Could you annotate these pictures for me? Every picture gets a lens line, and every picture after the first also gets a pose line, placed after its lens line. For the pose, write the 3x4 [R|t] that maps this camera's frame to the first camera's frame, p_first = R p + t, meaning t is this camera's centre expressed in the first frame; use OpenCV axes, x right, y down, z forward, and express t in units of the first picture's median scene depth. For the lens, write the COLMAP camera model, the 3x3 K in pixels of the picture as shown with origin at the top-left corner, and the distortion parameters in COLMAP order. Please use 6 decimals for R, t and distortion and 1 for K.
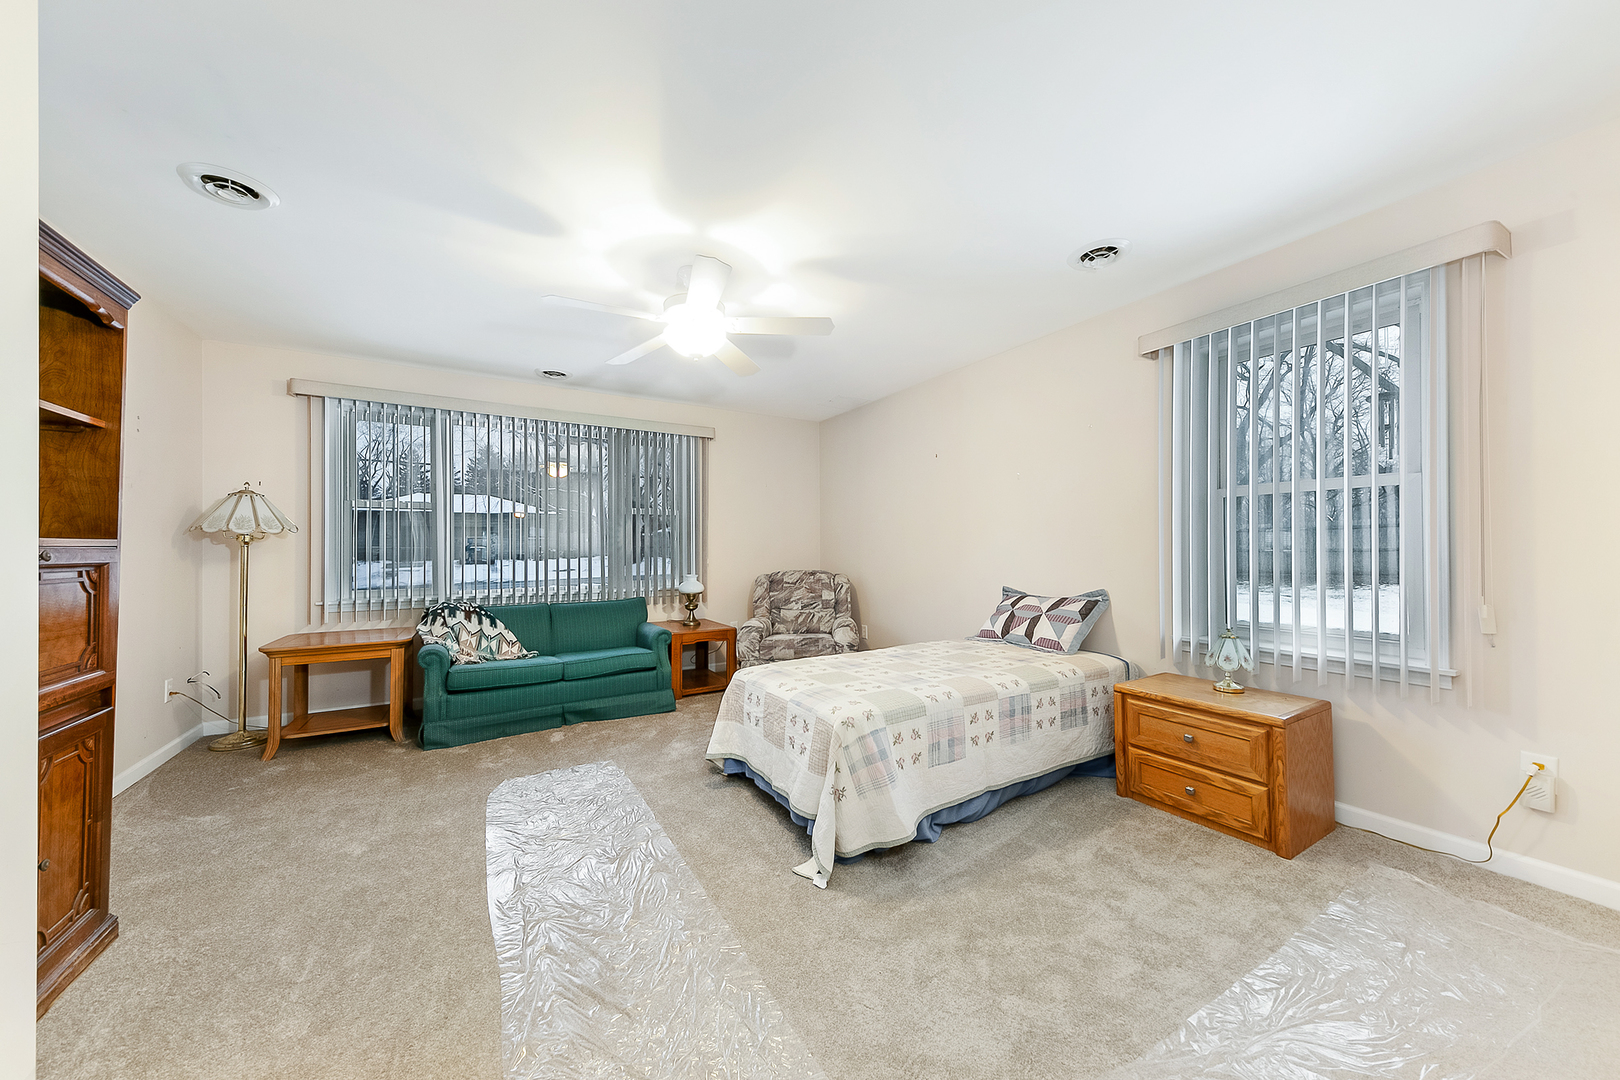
lens RADIAL K [[558.3, 0, 810.0], [0, 558.3, 540.0], [0, 0, 1]] dist [0.001029, -0.000175]
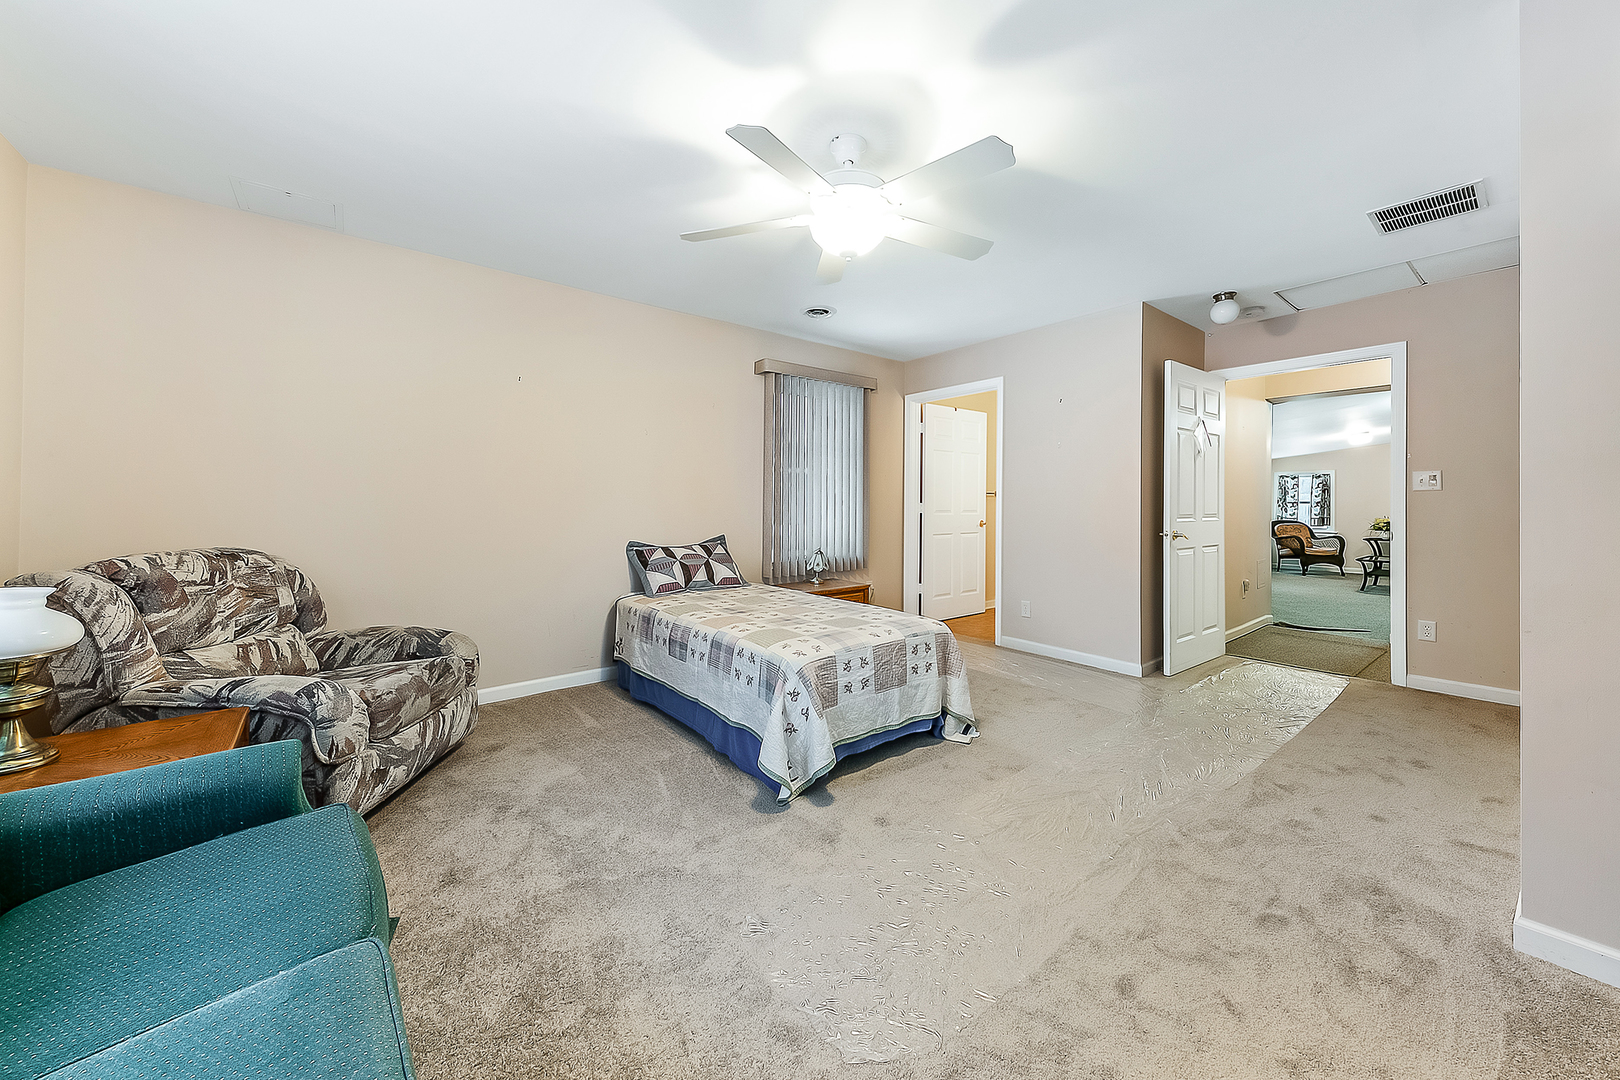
lens RADIAL K [[575.5, 0, 811.1], [0, 575.5, 509.0], [0, 0, 1]] dist [0.000632, -0.000032]
pose [[-0.116523, -0.002466, 0.993185, -0.778676], [-0.013244, 0.999912, 0.000929, 0.022291], [-0.993100, -0.013046, -0.116545, 0.893524]]
